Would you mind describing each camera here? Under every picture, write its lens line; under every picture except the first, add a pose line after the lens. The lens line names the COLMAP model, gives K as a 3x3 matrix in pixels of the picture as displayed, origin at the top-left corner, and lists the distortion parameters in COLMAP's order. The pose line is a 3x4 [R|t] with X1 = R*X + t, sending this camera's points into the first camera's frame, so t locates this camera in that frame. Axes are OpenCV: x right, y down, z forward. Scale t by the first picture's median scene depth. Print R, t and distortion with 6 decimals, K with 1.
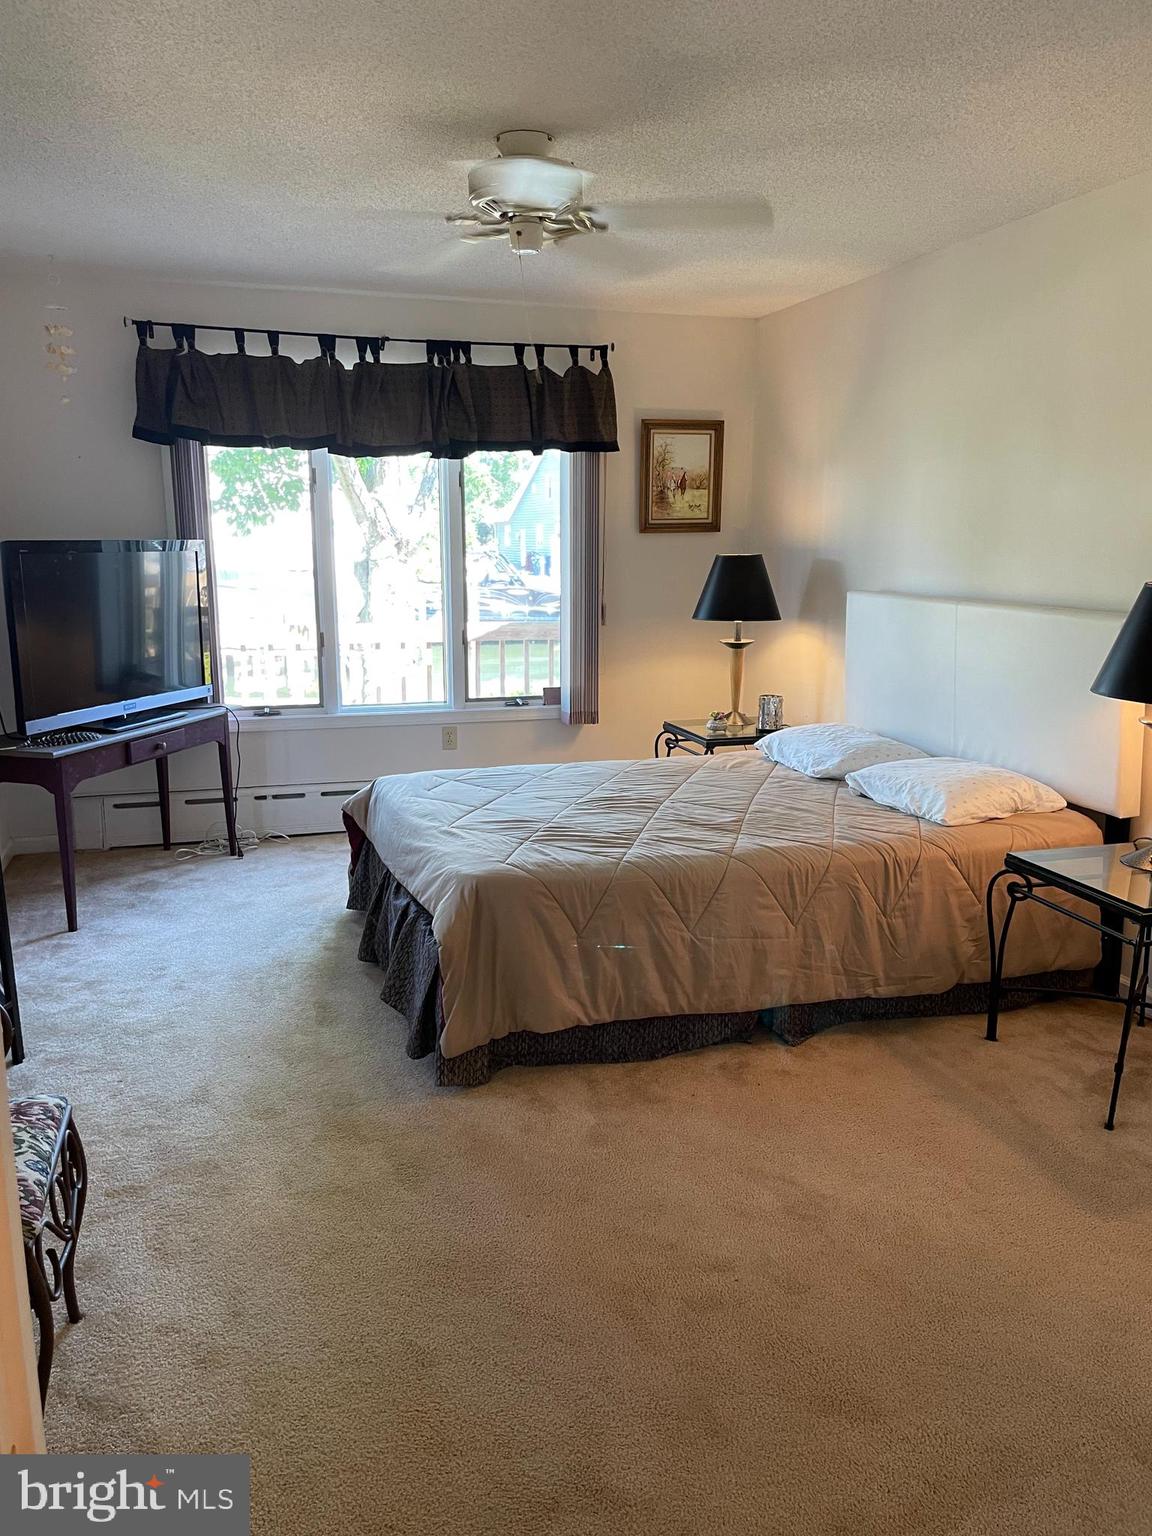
lens RADIAL K [[1183.7, 0, 577.7], [0, 1183.7, 778.1], [0, 0, 1]] dist [0.082996, -0.101547]
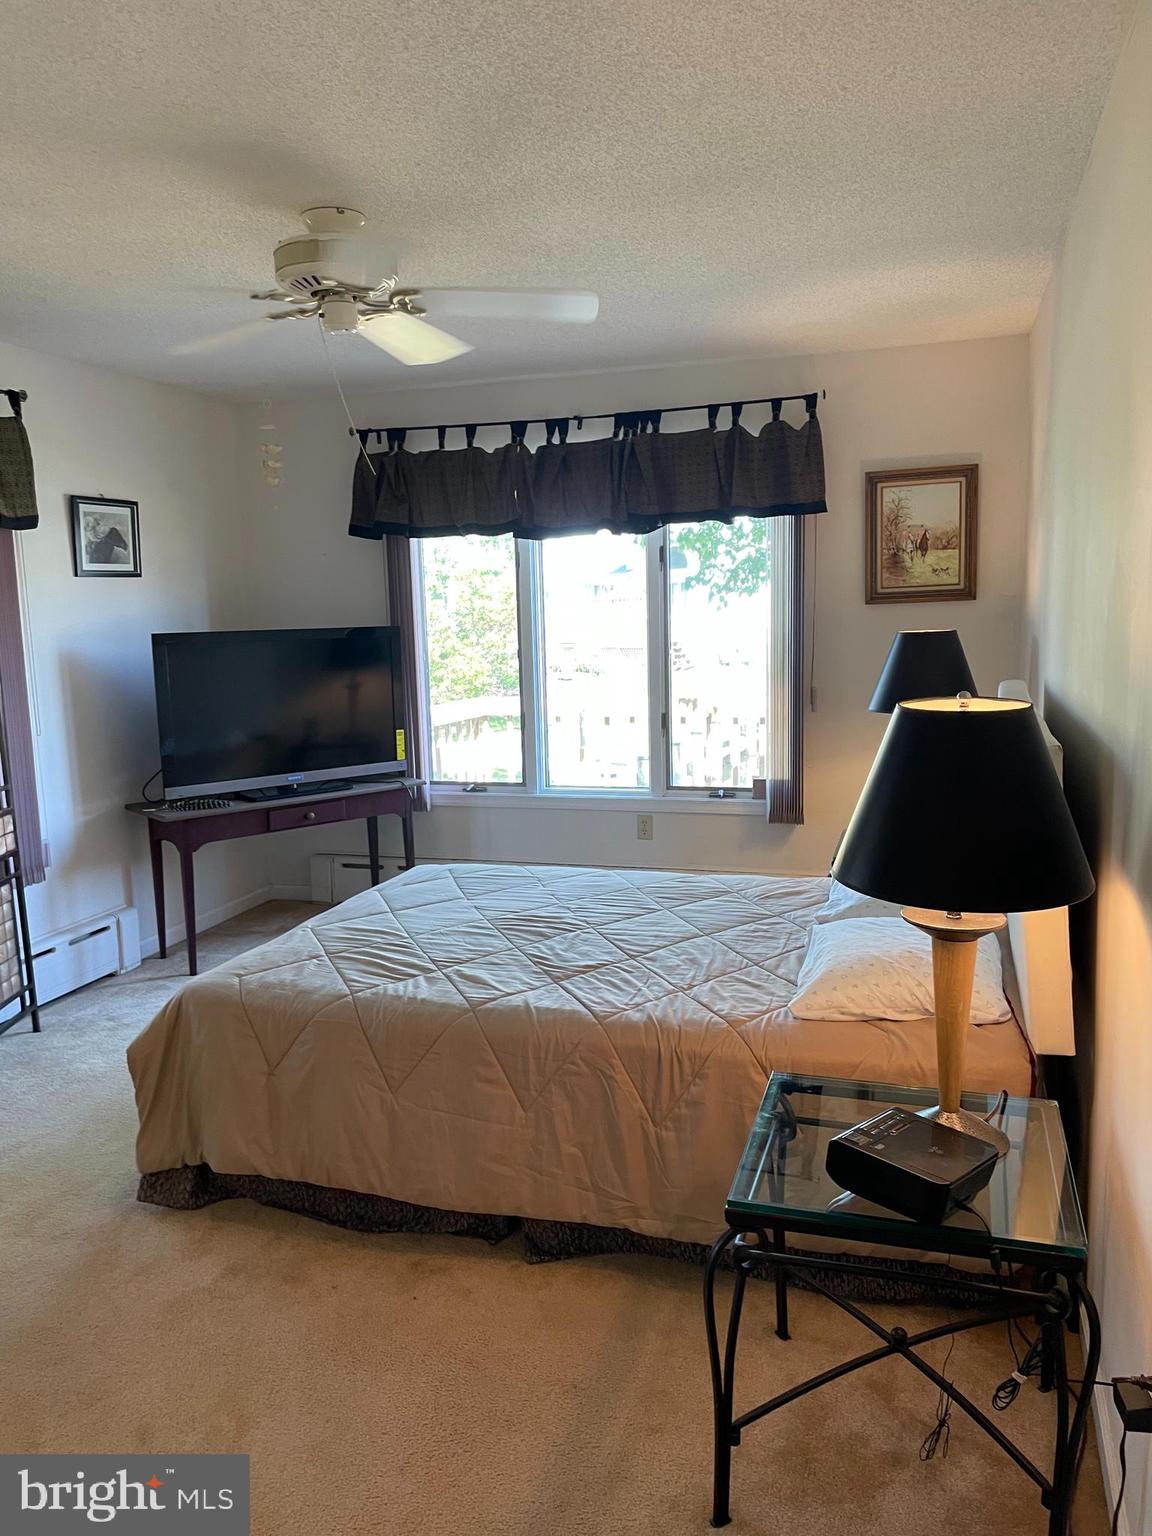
lens RADIAL K [[1183.7, 0, 585.6], [0, 1183.7, 761.6], [0, 0, 1]] dist [0.082996, -0.101547]
pose [[0.823947, 0.051978, -0.564278, 0.414298], [-0.086788, 0.995611, -0.035017, -0.053383], [0.559982, 0.077825, 0.824842, 0.221468]]
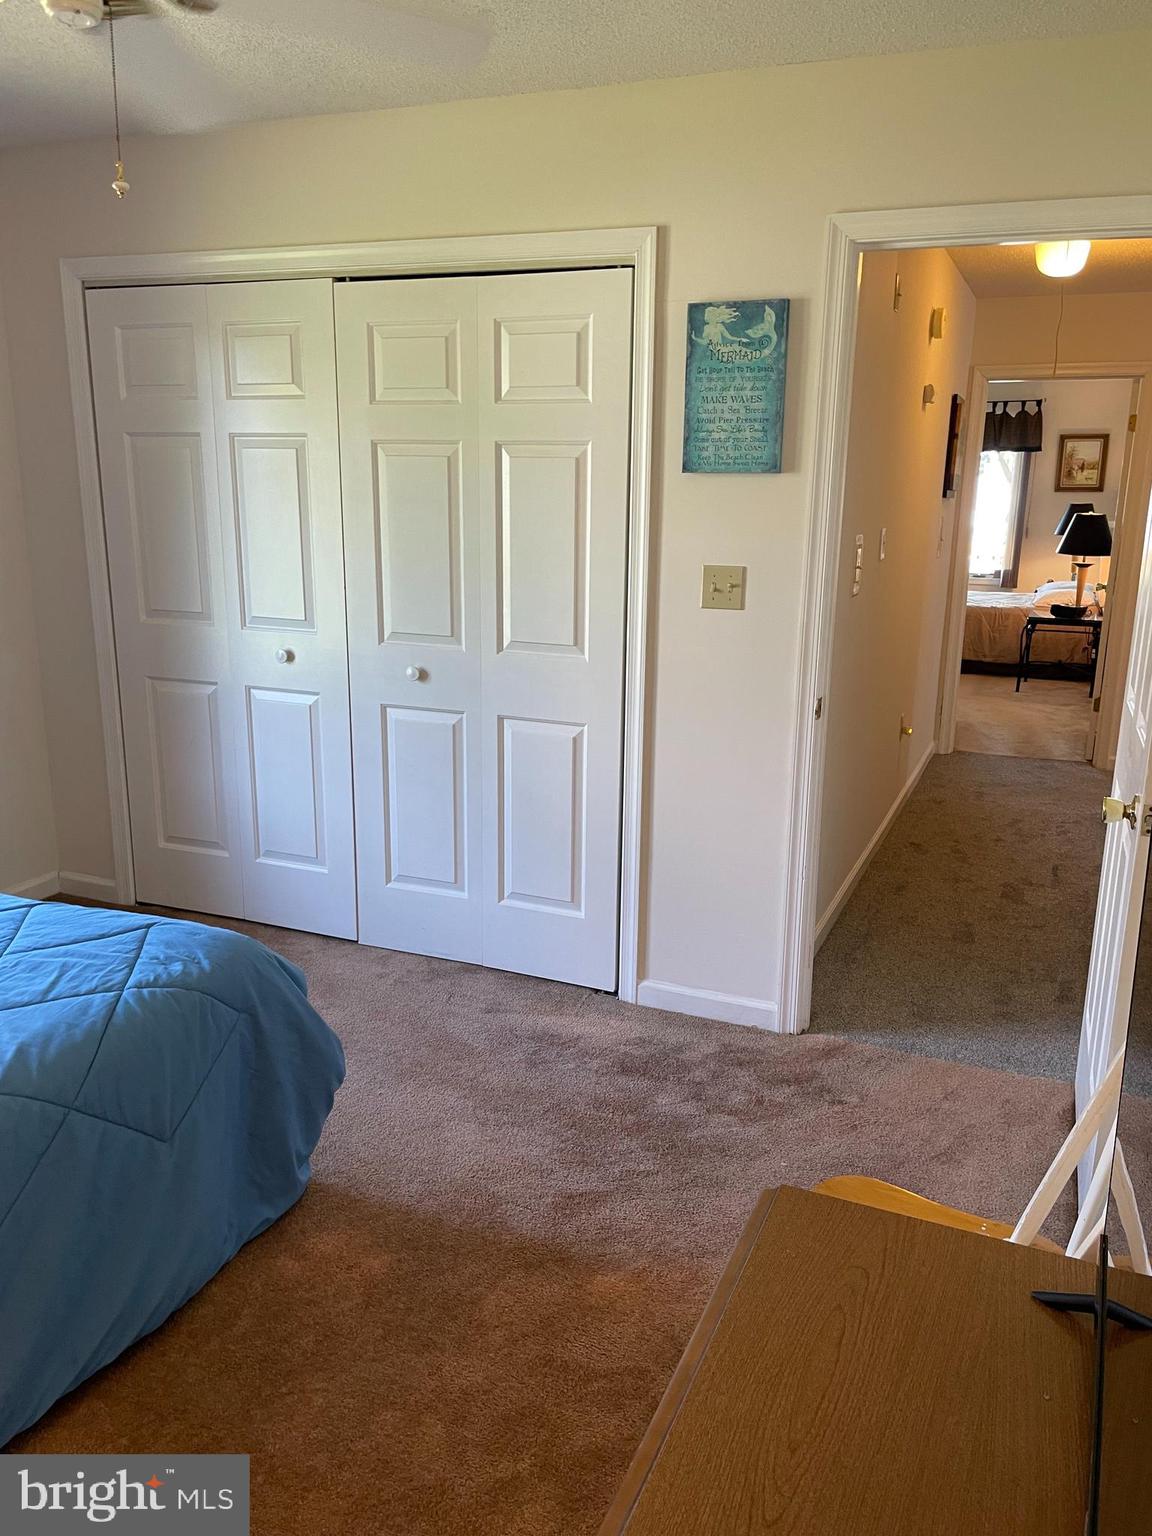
lens RADIAL K [[1183.7, 0, 611.5], [0, 1183.7, 771.4], [0, 0, 1]] dist [0.082996, -0.101547]
pose [[0.775345, 0.157551, -0.611570, 0.856952], [-0.142726, 0.987042, 0.073332, 0.233136], [0.615198, 0.030429, 0.787785, -1.112260]]
